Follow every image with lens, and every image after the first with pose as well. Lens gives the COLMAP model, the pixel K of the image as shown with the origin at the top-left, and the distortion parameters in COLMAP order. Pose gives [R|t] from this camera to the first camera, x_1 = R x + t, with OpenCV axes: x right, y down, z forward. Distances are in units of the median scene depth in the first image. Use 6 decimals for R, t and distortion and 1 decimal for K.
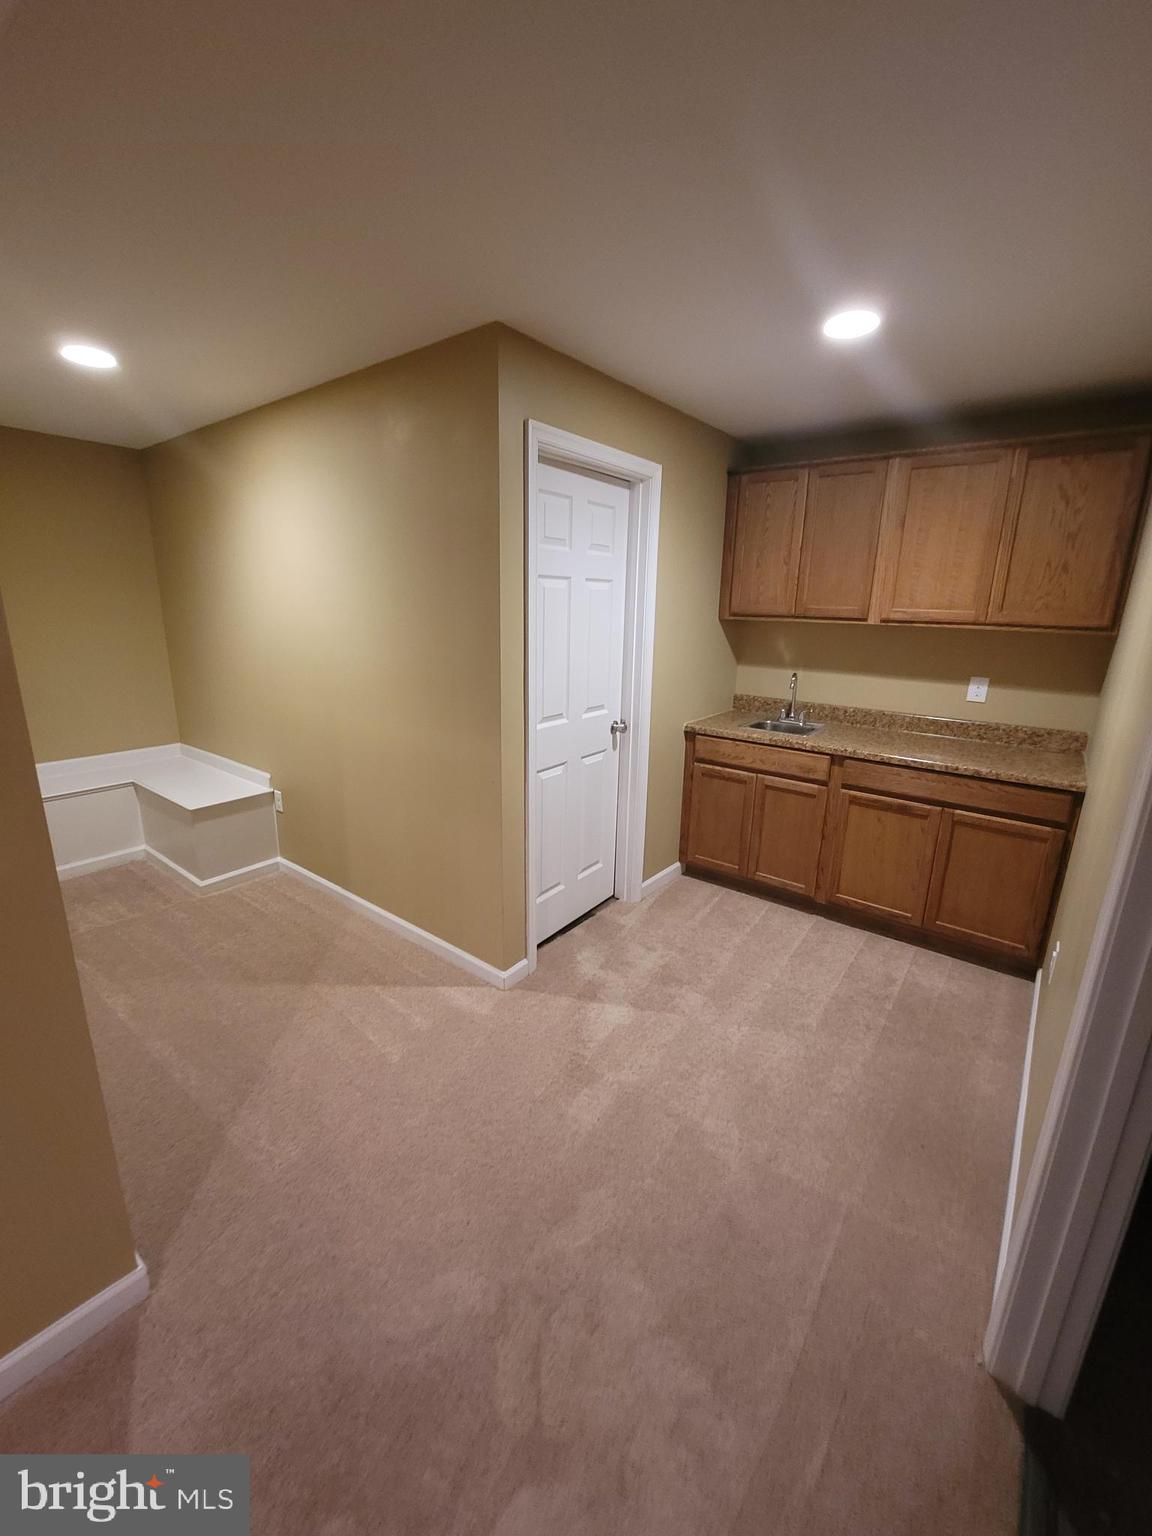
lens RADIAL K [[621.0, 0, 571.1], [0, 621.0, 762.1], [0, 0, 1]] dist [-0.000356, 0.000045]
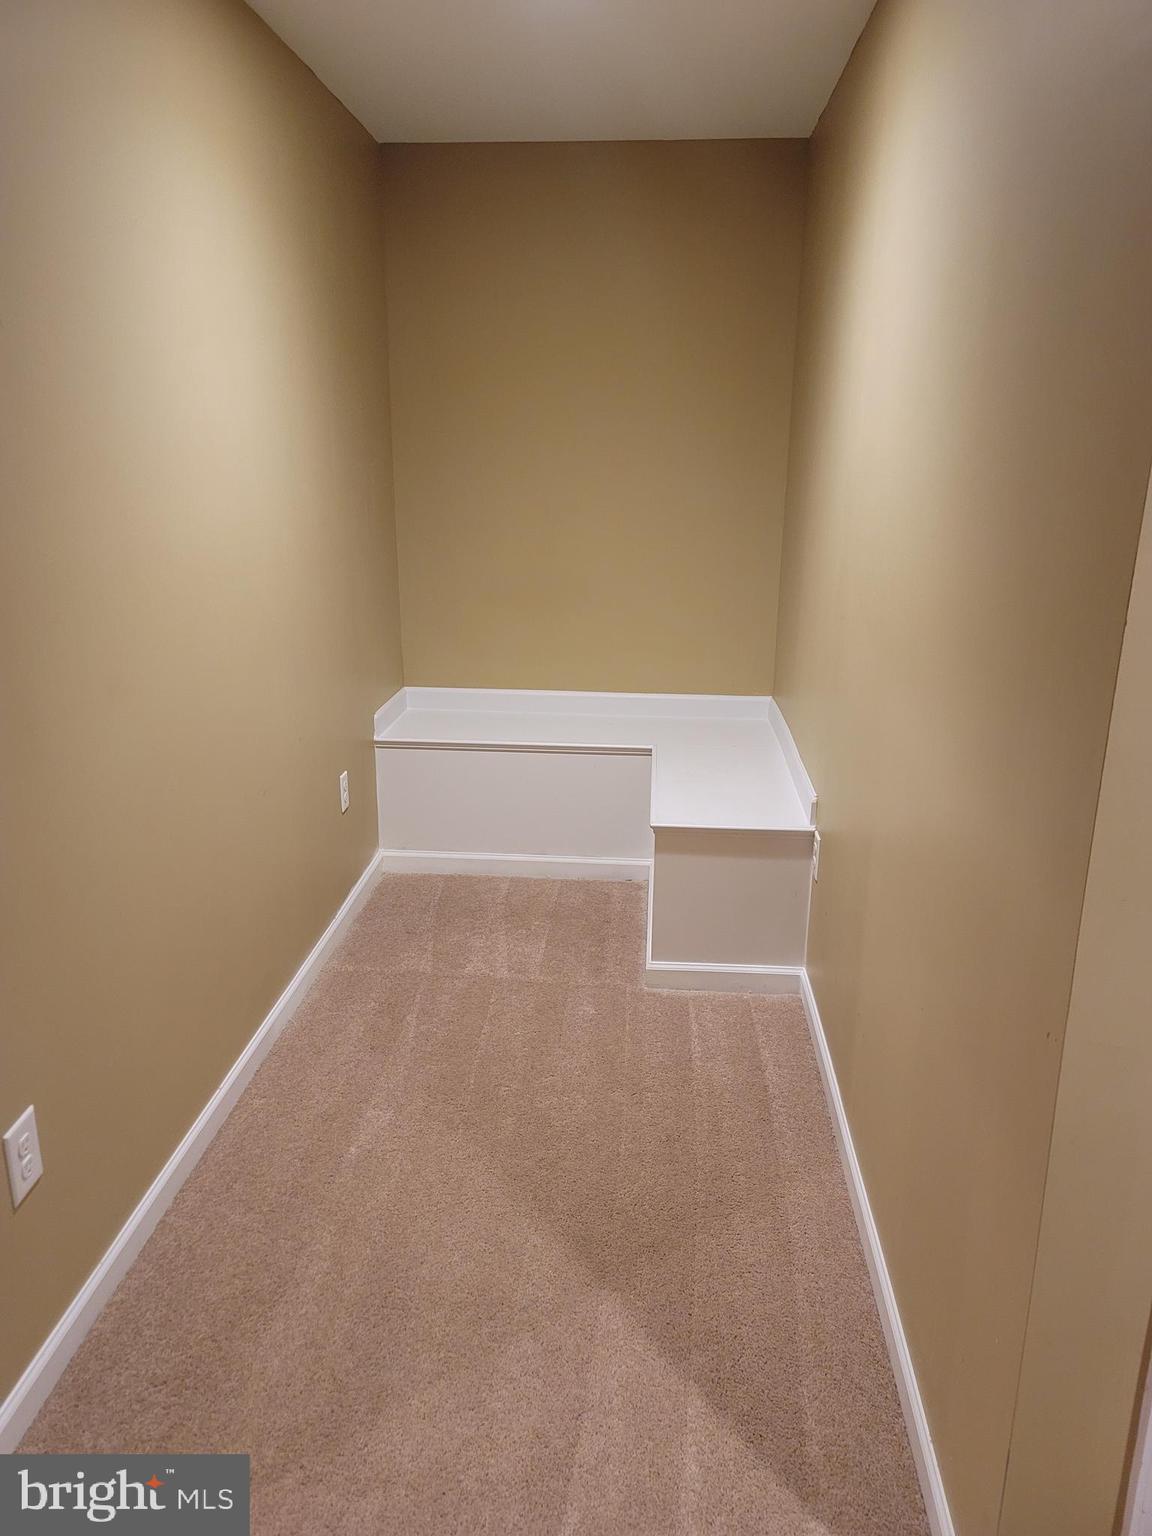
lens RADIAL K [[1103.2, 0, 576.0], [0, 1103.2, 768.0], [0, 0, 1]] dist [0.000064, -0.000353]
pose [[0.556317, 0.225547, -0.799775, 0.082253], [-0.213306, 0.968970, 0.124889, -0.069984], [0.803127, 0.101119, 0.587165, 0.380167]]
